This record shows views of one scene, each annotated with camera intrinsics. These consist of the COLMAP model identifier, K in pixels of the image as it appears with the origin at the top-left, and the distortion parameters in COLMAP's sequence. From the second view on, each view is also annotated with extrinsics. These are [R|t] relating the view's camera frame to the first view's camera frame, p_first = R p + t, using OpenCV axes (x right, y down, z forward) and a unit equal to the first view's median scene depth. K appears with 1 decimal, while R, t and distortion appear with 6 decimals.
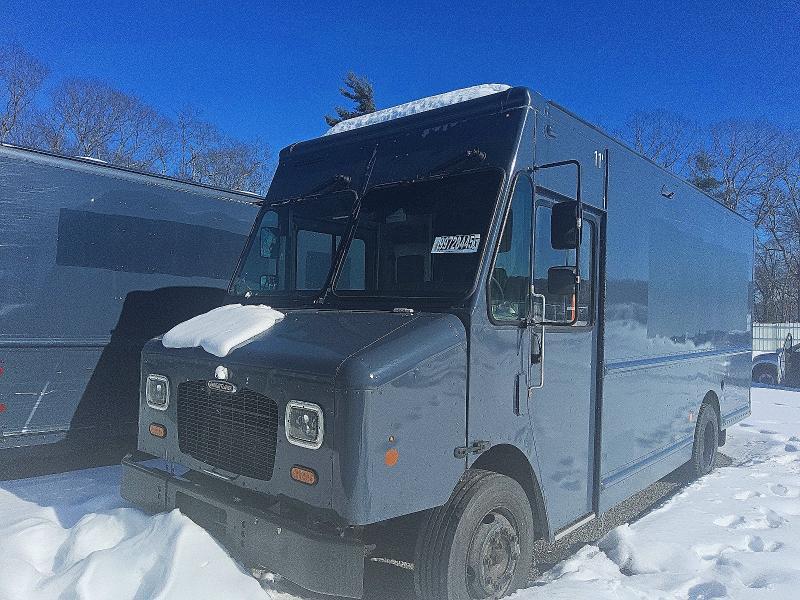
lens RADIAL K [[608.2, 0, 401.8], [0, 608.2, 296.6], [0, 0, 1]] dist [0.039516, -0.051210]
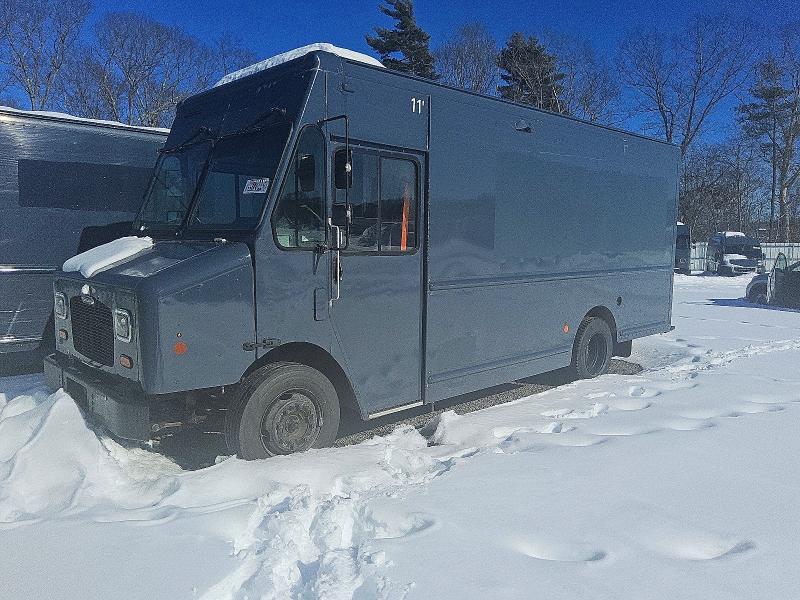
lens RADIAL K [[608.2, 0, 397.7], [0, 608.2, 300.2], [0, 0, 1]] dist [0.039516, -0.051210]
pose [[0.995102, -0.007689, -0.098557, 0.481492], [0.019915, 0.992122, 0.123680, -0.002659], [0.096830, -0.125037, 0.987416, -0.237720]]
